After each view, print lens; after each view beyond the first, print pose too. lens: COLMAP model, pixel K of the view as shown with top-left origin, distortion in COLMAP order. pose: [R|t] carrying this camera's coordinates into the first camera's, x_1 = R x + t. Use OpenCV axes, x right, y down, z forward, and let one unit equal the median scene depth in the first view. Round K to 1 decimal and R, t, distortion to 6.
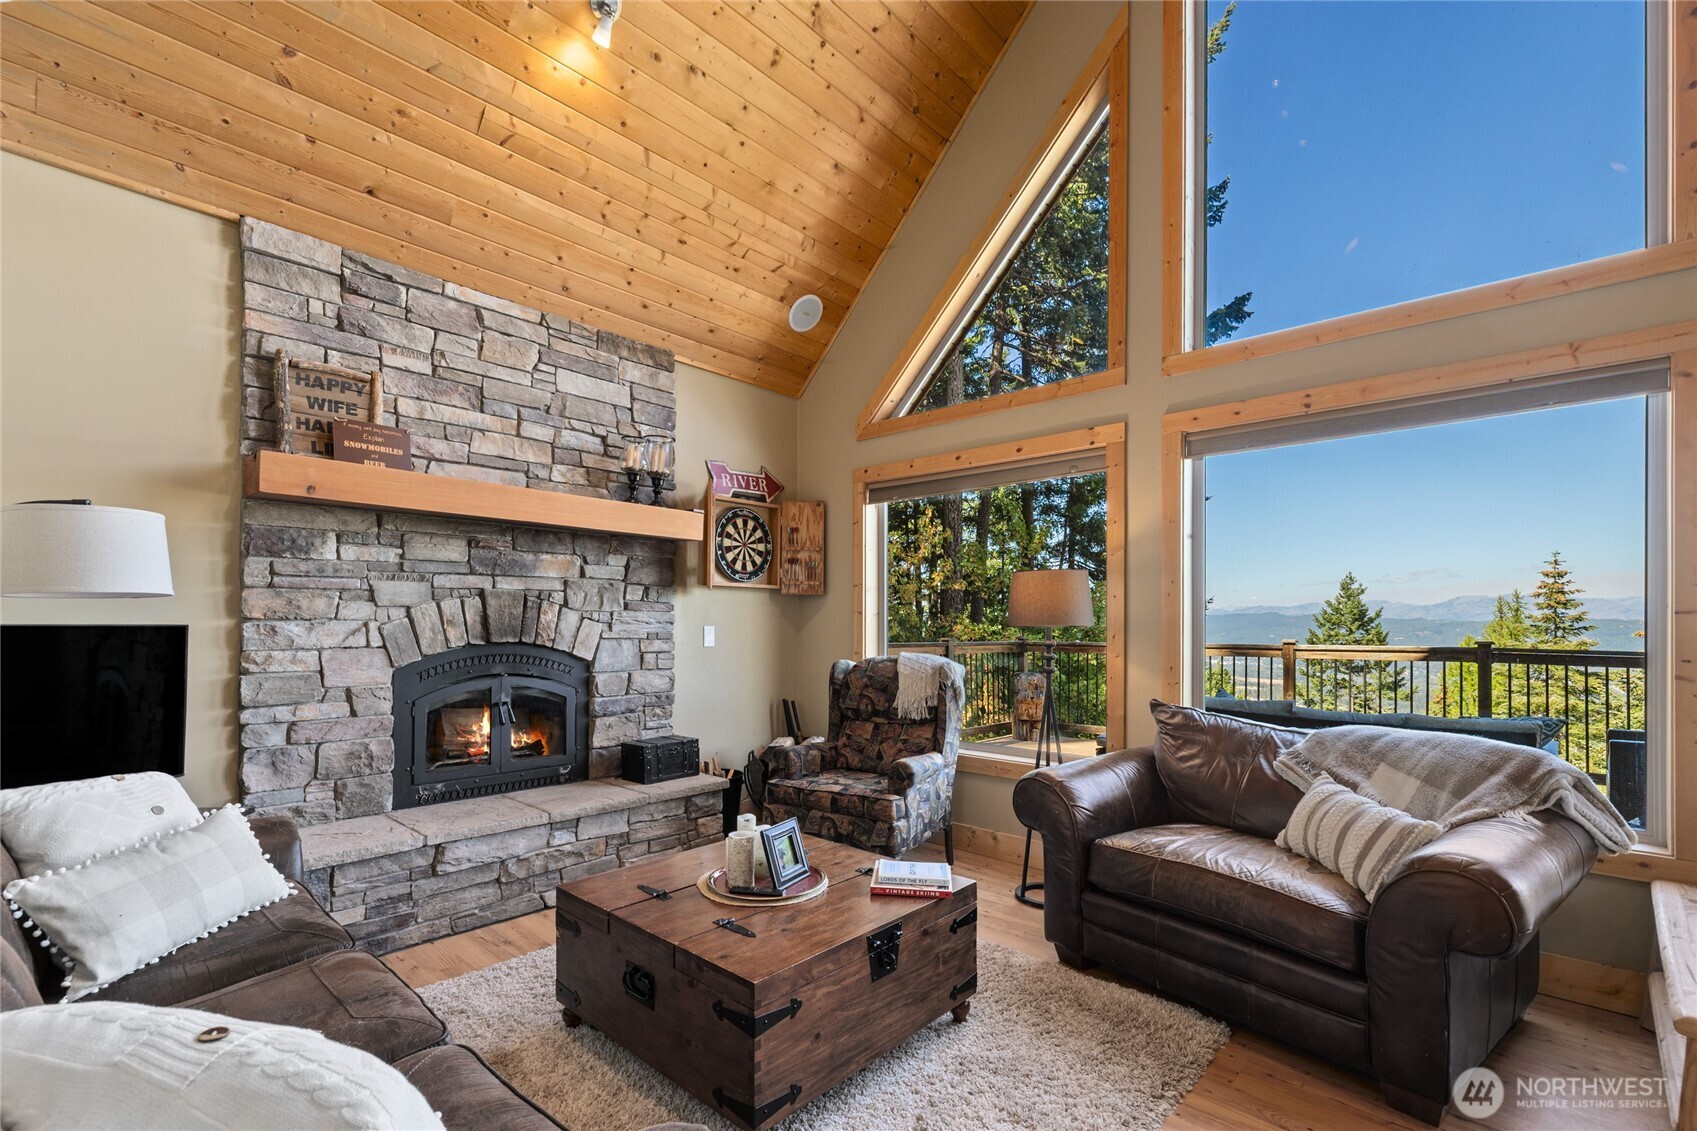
lens RADIAL K [[752.1, 0, 842.0], [0, 752.1, 620.4], [0, 0, 1]] dist [0.002014, 0.000690]
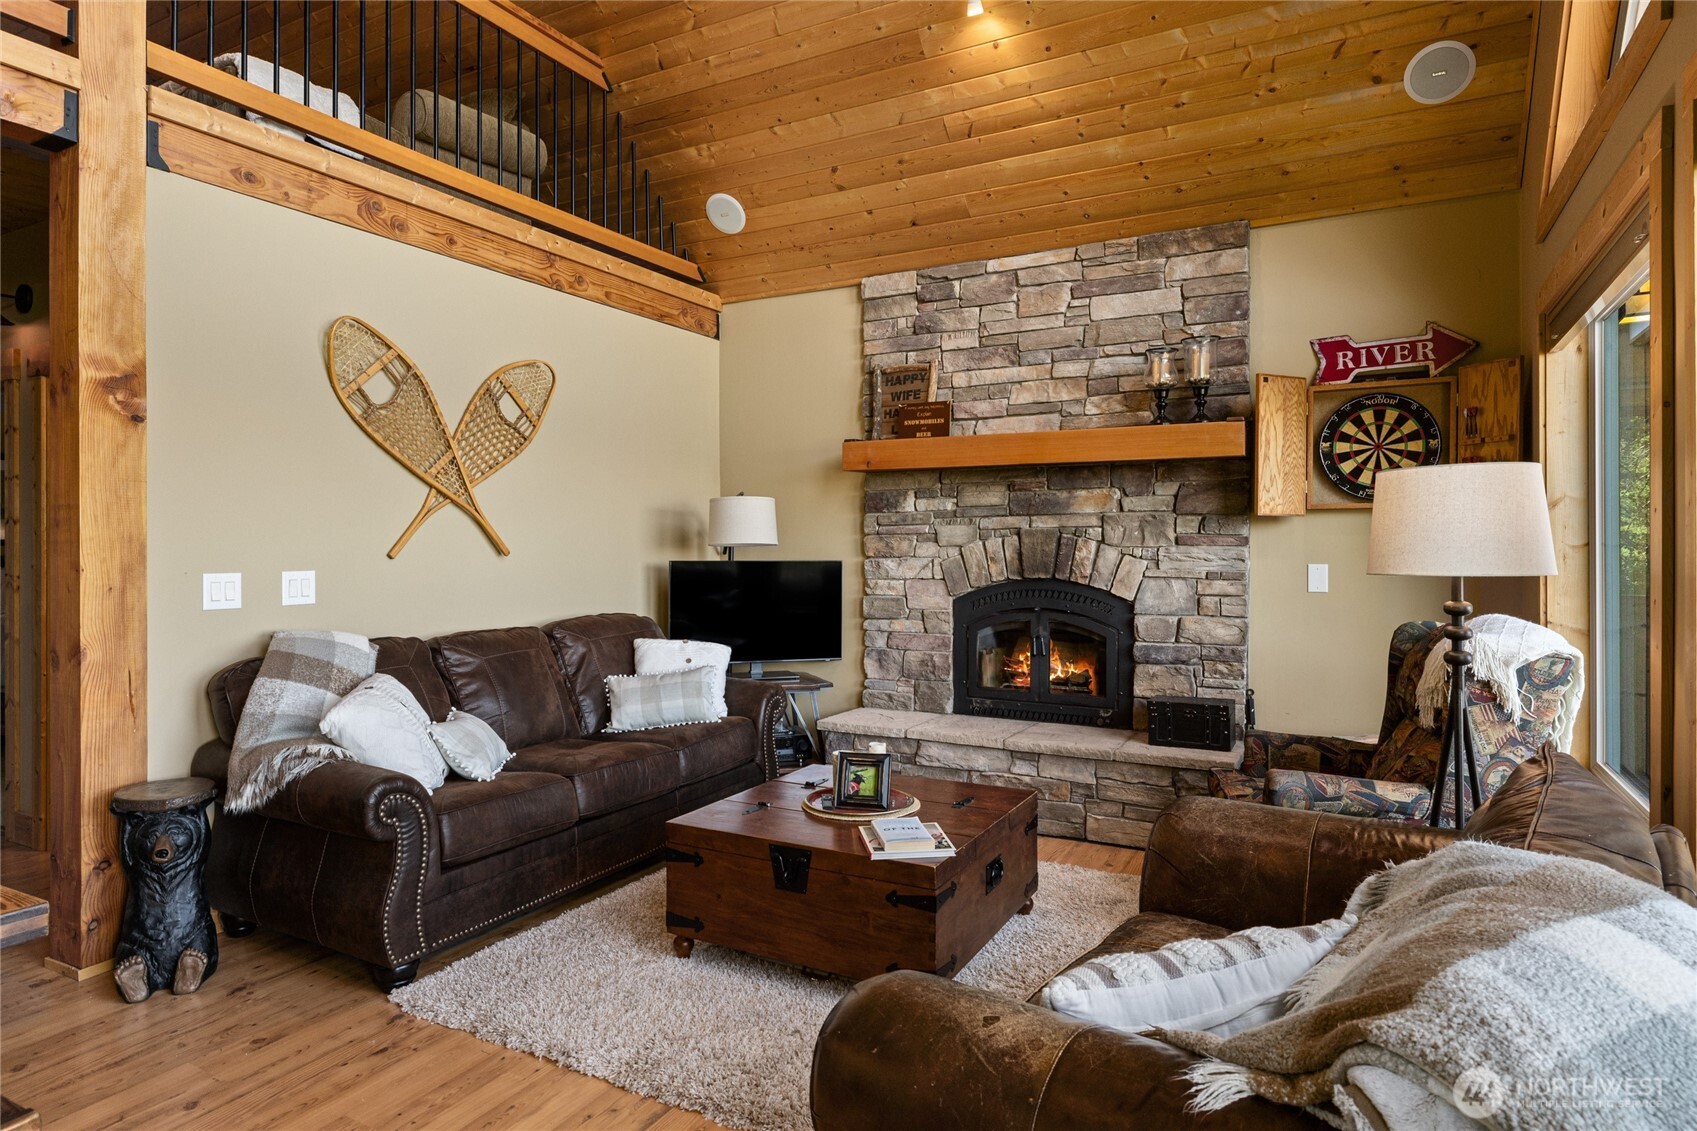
lens RADIAL K [[965.4, 0, 850.9], [0, 965.4, 548.5], [0, 0, 1]] dist [-0.000908, -0.000255]
pose [[0.251440, -0.004488, -0.967863, 0.786599], [0.005844, 0.999978, -0.003119, -0.009663], [0.967855, -0.004872, 0.251460, 0.402977]]
